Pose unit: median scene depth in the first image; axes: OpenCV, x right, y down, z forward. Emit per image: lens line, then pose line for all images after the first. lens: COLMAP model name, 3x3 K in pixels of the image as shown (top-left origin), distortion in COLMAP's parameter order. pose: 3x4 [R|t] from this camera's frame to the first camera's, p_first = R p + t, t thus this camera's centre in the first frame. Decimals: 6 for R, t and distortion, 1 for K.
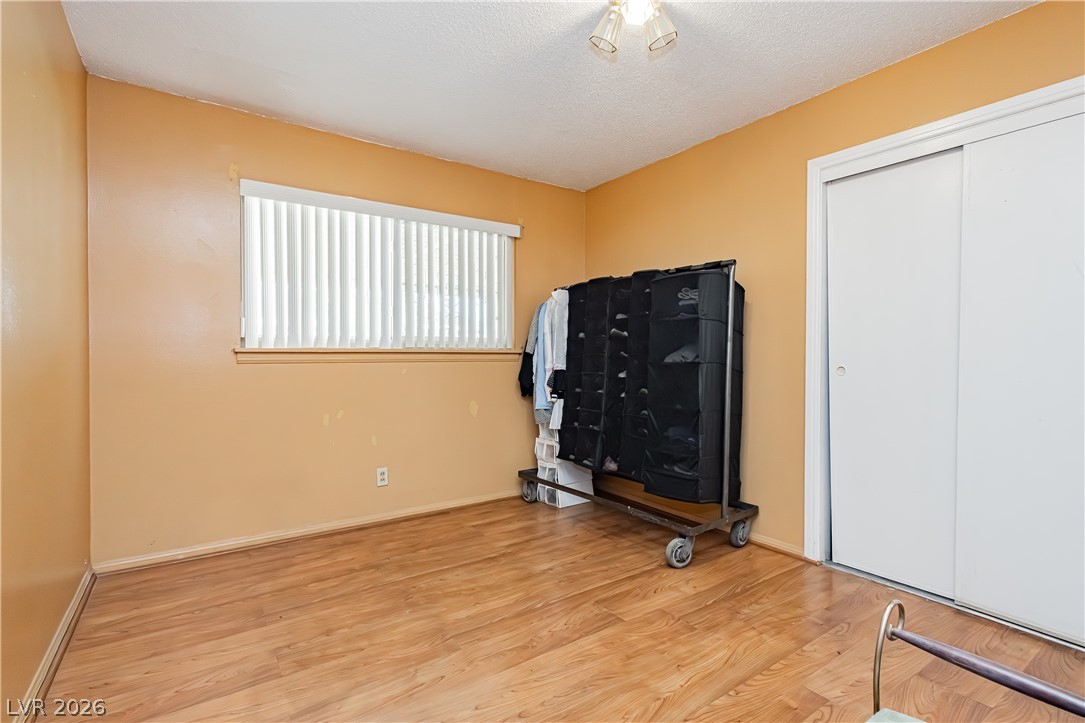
lens RADIAL K [[506.2, 0, 542.3], [0, 506.2, 356.7], [0, 0, 1]] dist [0.002645, 0.000006]
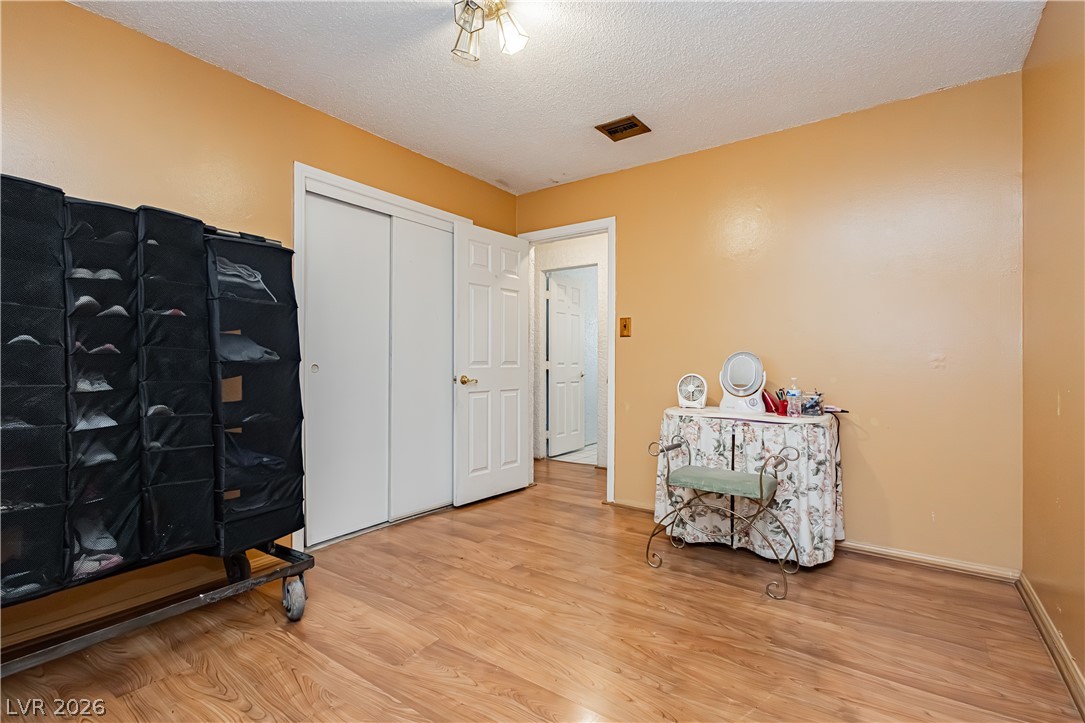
lens RADIAL K [[506.2, 0, 542.3], [0, 506.2, 356.7], [0, 0, 1]] dist [0.002645, 0.000006]
pose [[-0.341521, 0.009890, 0.939822, -0.728685], [0.004787, 0.999950, -0.008784, 0.018302], [-0.939862, 0.001499, -0.341552, 1.080528]]
